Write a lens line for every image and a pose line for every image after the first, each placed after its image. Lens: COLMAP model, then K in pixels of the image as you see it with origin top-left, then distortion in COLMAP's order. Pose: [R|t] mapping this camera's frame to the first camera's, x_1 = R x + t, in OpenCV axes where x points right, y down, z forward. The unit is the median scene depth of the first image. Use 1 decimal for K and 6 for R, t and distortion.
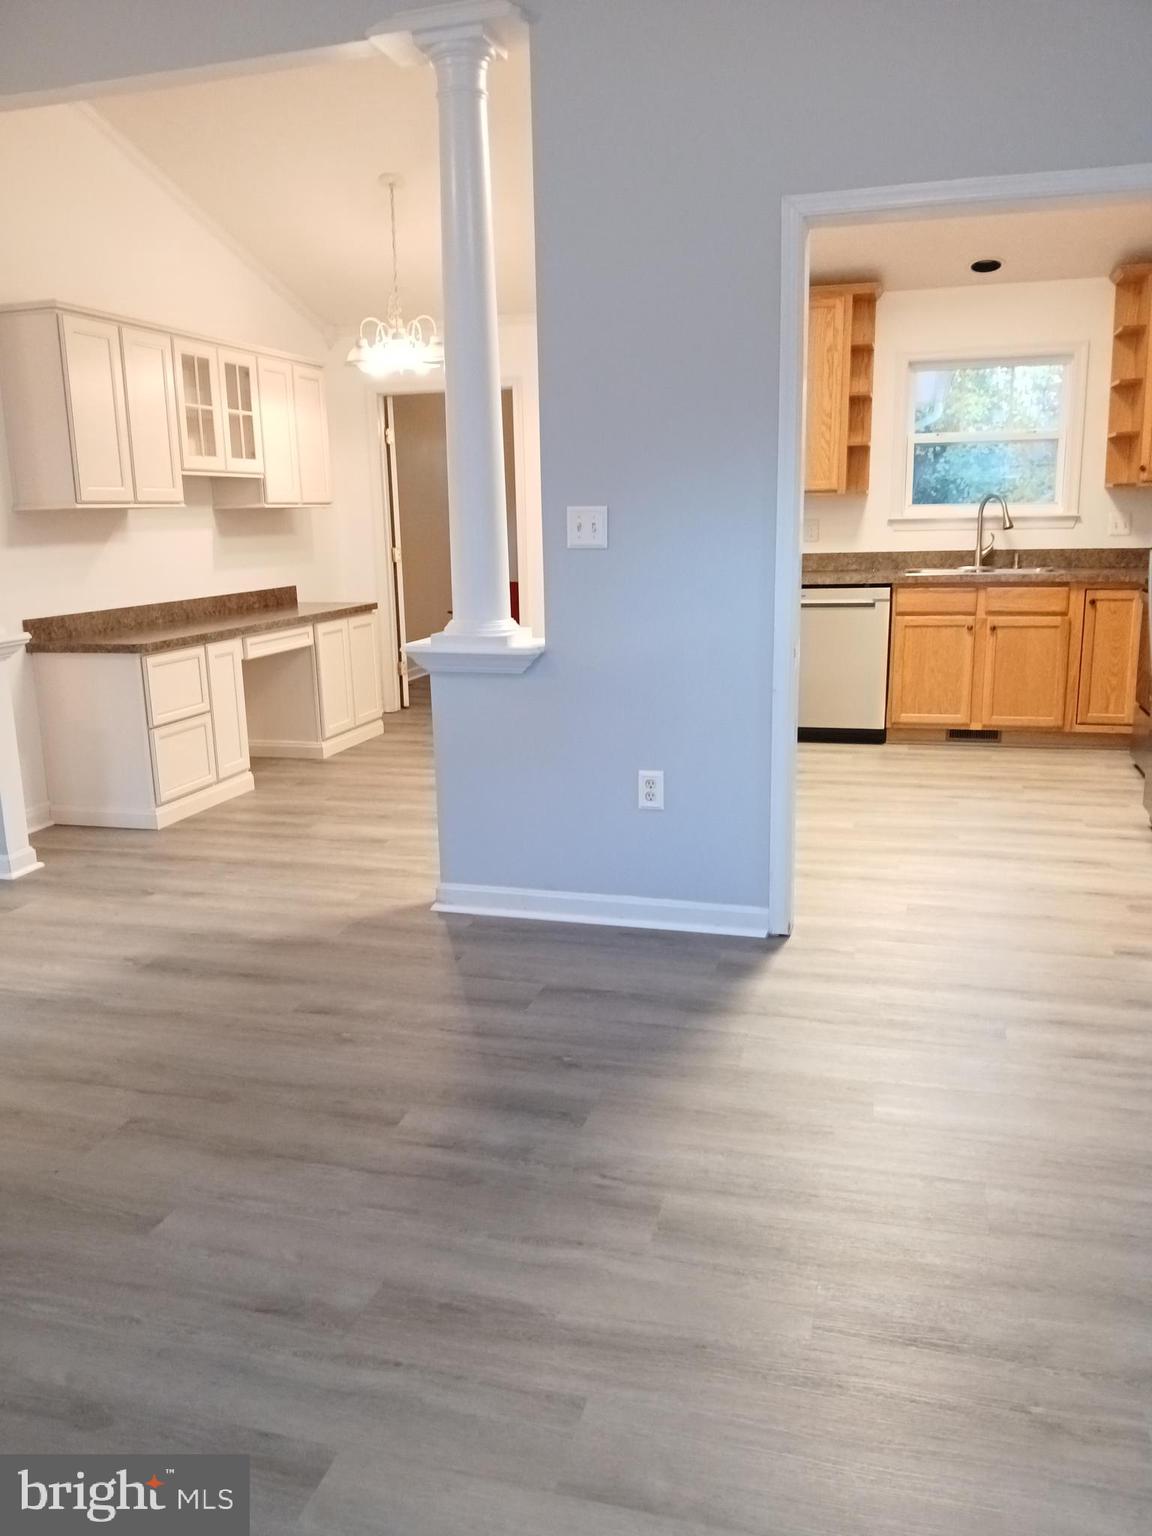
lens RADIAL K [[1189.0, 0, 564.8], [0, 1189.0, 764.4], [0, 0, 1]] dist [0.076985, -0.162924]
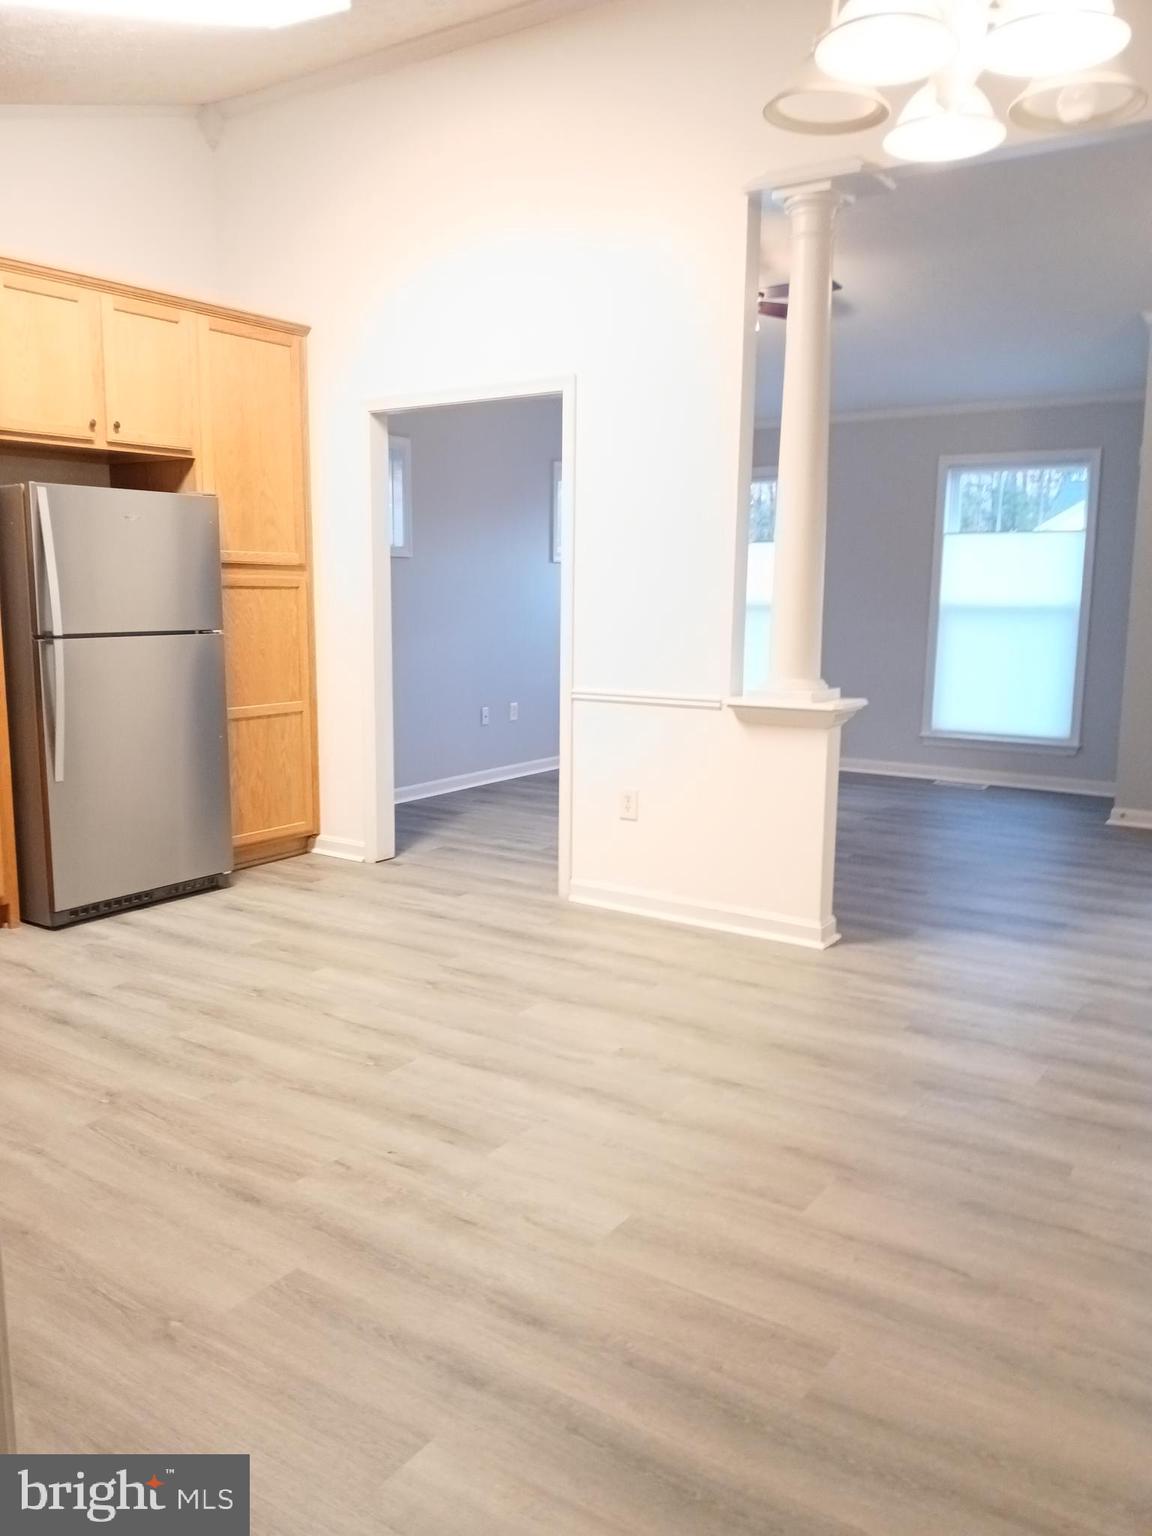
lens RADIAL K [[1189.0, 0, 559.4], [0, 1189.0, 773.6], [0, 0, 1]] dist [0.076985, -0.162924]
pose [[-0.946491, -0.035325, 0.320791, -0.179784], [0.082195, 0.934828, 0.345458, -0.358137], [-0.312088, 0.353341, -0.881902, 1.679629]]
